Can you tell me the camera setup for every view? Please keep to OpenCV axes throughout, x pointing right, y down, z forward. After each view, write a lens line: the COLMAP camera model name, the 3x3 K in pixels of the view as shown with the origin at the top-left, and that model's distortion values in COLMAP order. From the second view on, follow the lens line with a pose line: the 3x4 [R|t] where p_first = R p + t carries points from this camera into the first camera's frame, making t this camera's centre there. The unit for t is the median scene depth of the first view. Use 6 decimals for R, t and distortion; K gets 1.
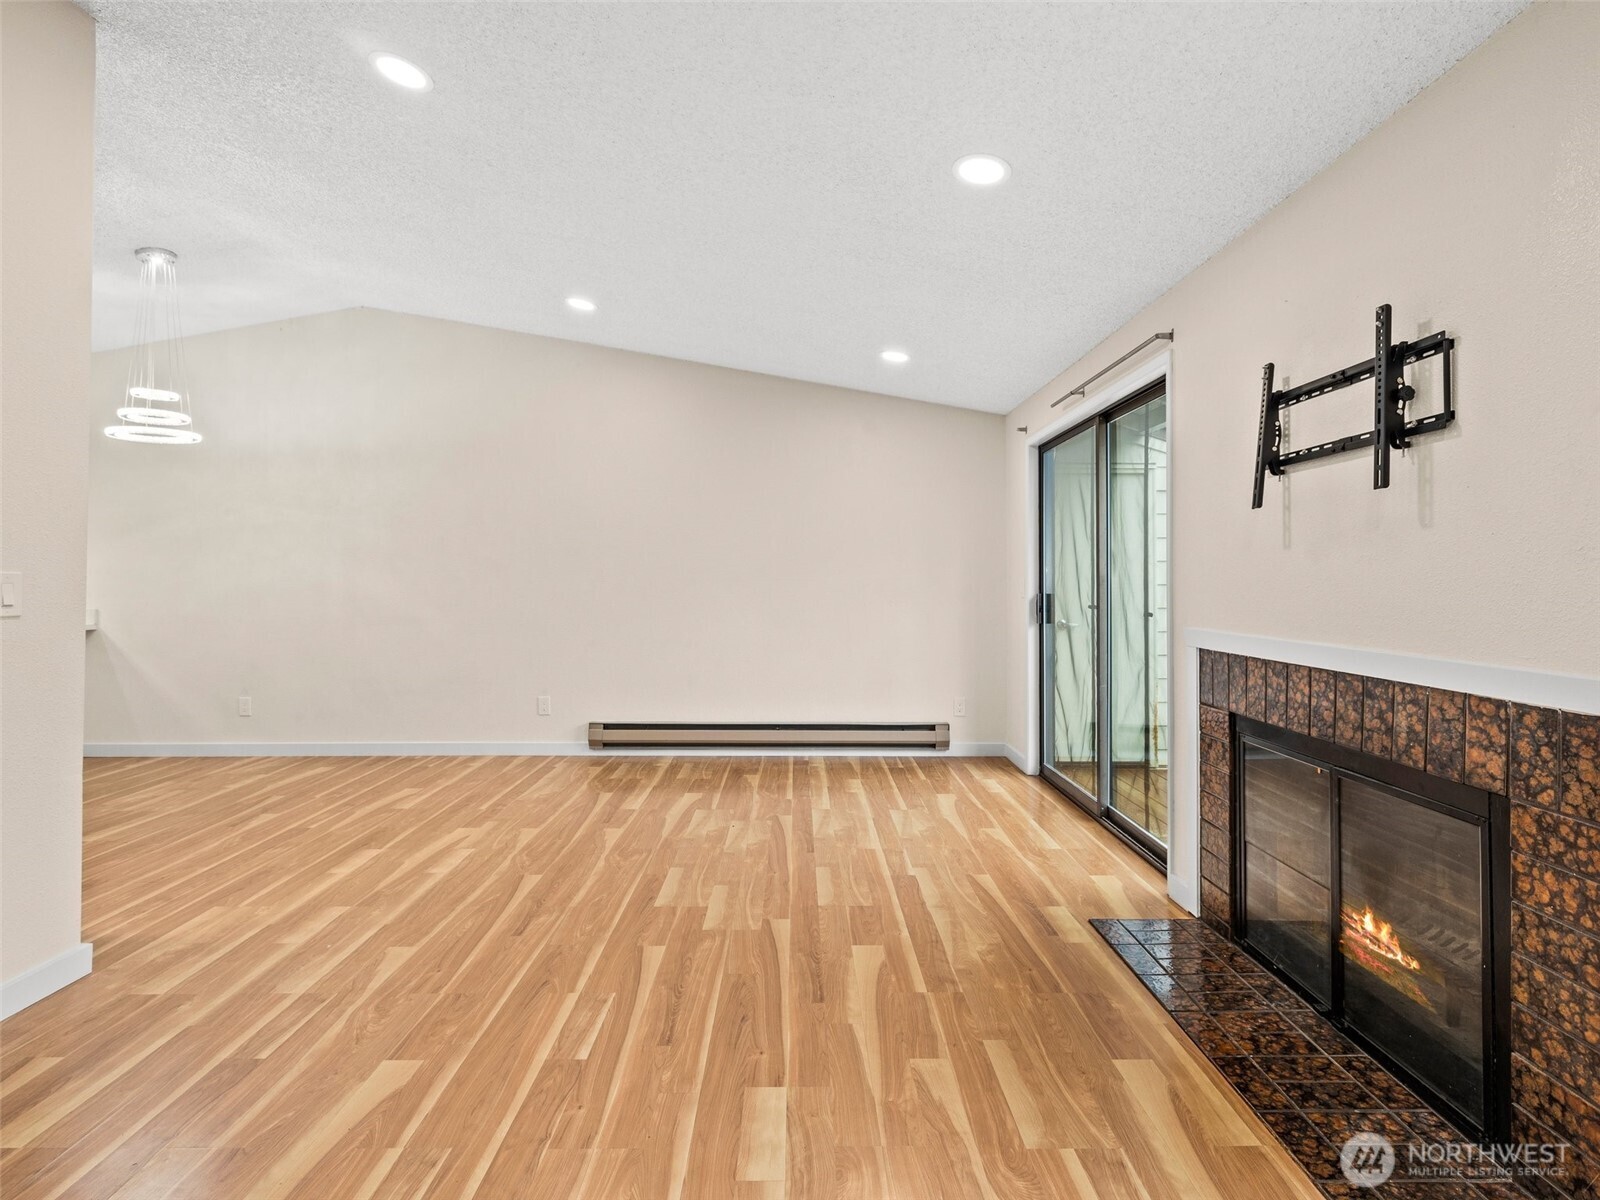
lens RADIAL K [[760.9, 0, 814.7], [0, 760.9, 573.6], [0, 0, 1]] dist [-0.000108, -0.000975]
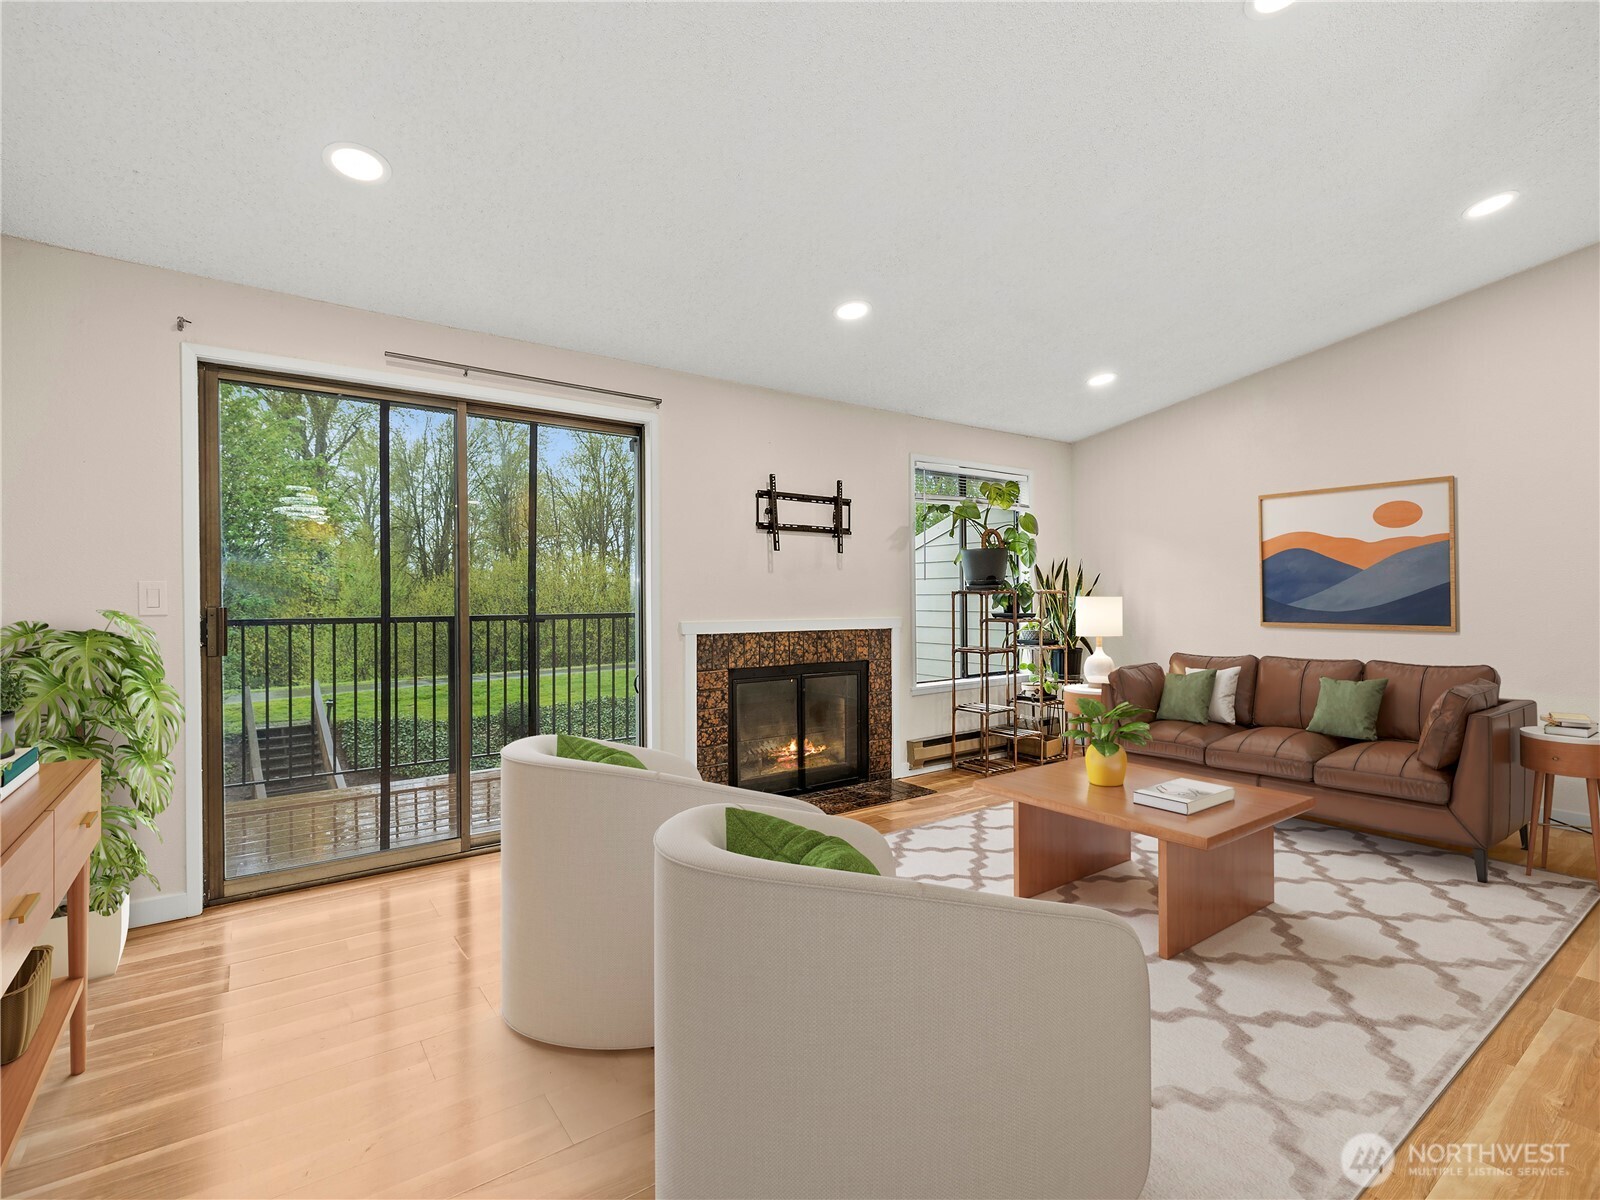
lens RADIAL K [[760.9, 0, 794.8], [0, 760.9, 610.8], [0, 0, 1]] dist [-0.000108, -0.000975]
pose [[-0.563797, -0.009161, 0.825863, -1.162874], [-0.003152, 0.999955, 0.008940, 0.053332], [-0.825908, 0.002437, -0.563800, 2.369010]]
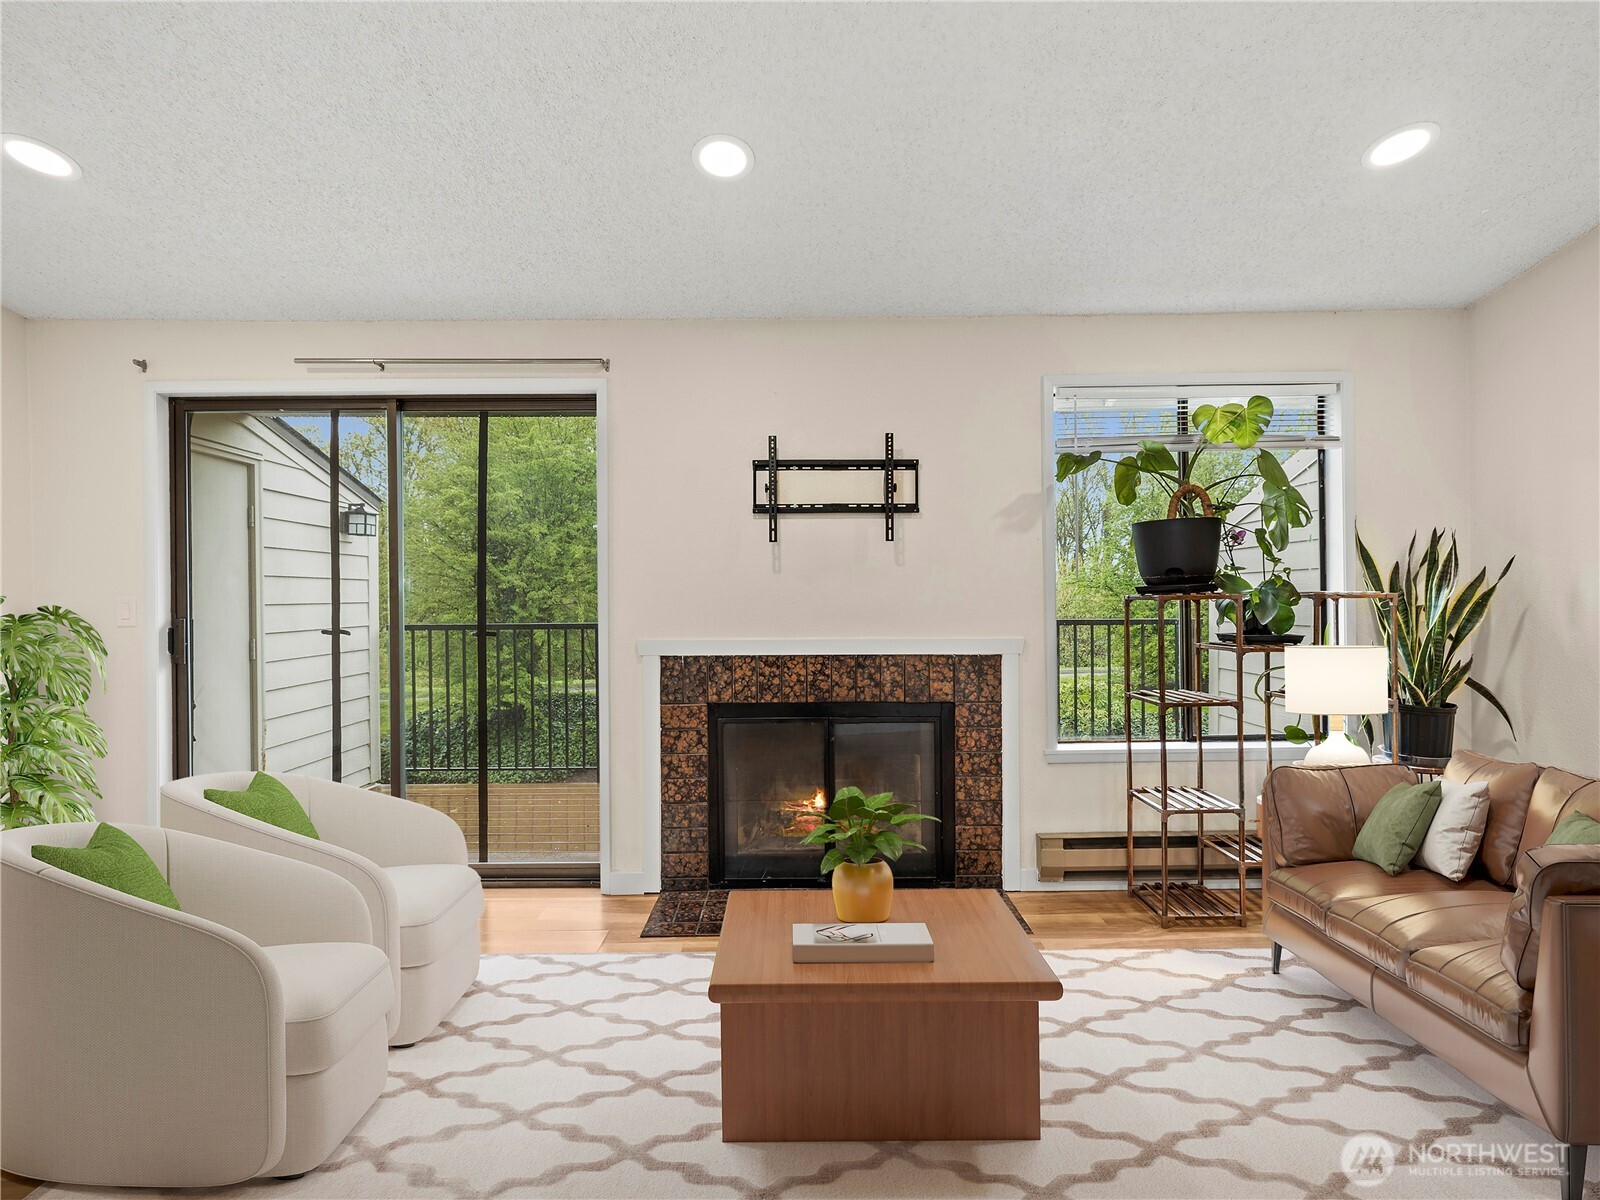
lens RADIAL K [[760.9, 0, 801.1], [0, 760.9, 607.6], [0, 0, 1]] dist [-0.000108, -0.000975]
pose [[0.027087, -0.006504, 0.999612, -0.887881], [-0.002655, 0.999975, 0.006578, 0.024454], [-0.999630, -0.002832, 0.027069, 1.072485]]
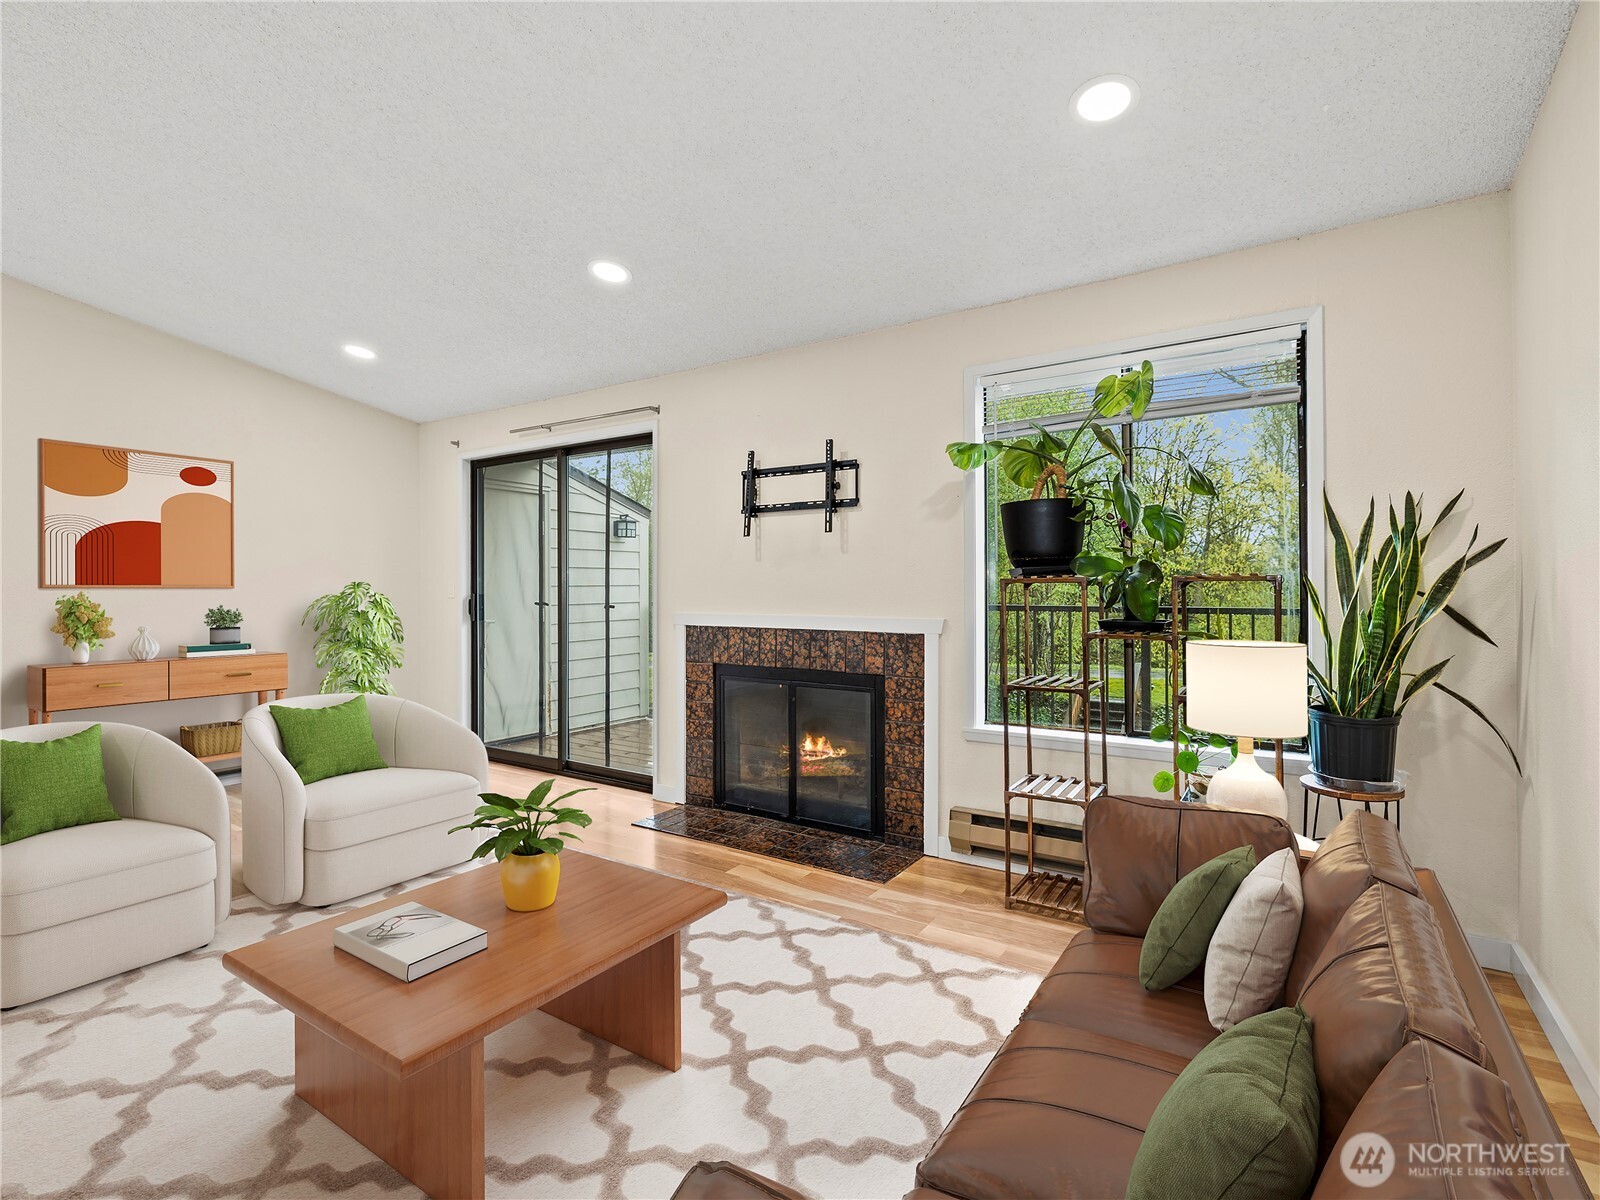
lens RADIAL K [[760.9, 0, 793.4], [0, 760.9, 593.6], [0, 0, 1]] dist [-0.000108, -0.000975]
pose [[0.574096, -0.005282, 0.818771, -0.854263], [-0.007054, 0.999910, 0.011396, 0.023505], [-0.818758, -0.012318, 0.574007, -0.052016]]
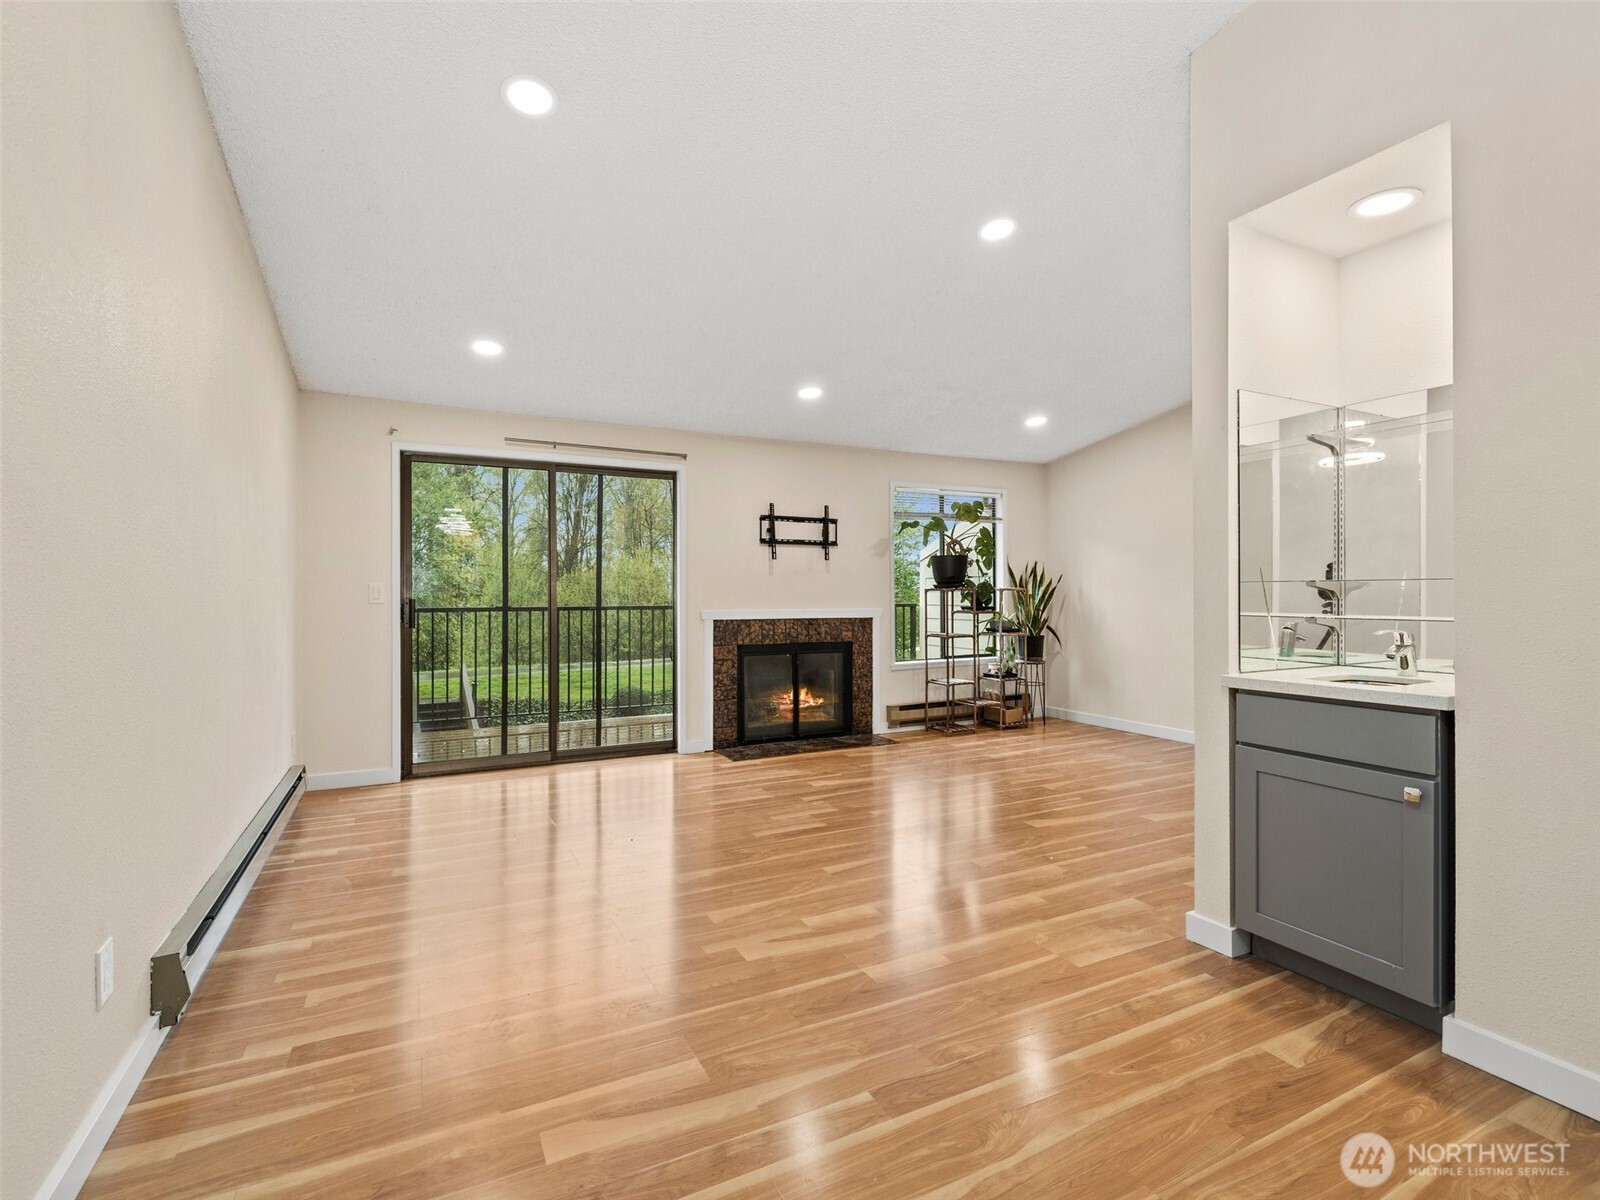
lens RADIAL K [[760.9, 0, 781.8], [0, 760.9, 603.6], [0, 0, 1]] dist [-0.000108, -0.000975]
pose [[-0.419410, -0.007787, 0.907764, -2.049295], [-0.006114, 0.999965, 0.005753, 0.056783], [-0.907776, -0.003137, -0.419442, 2.401432]]
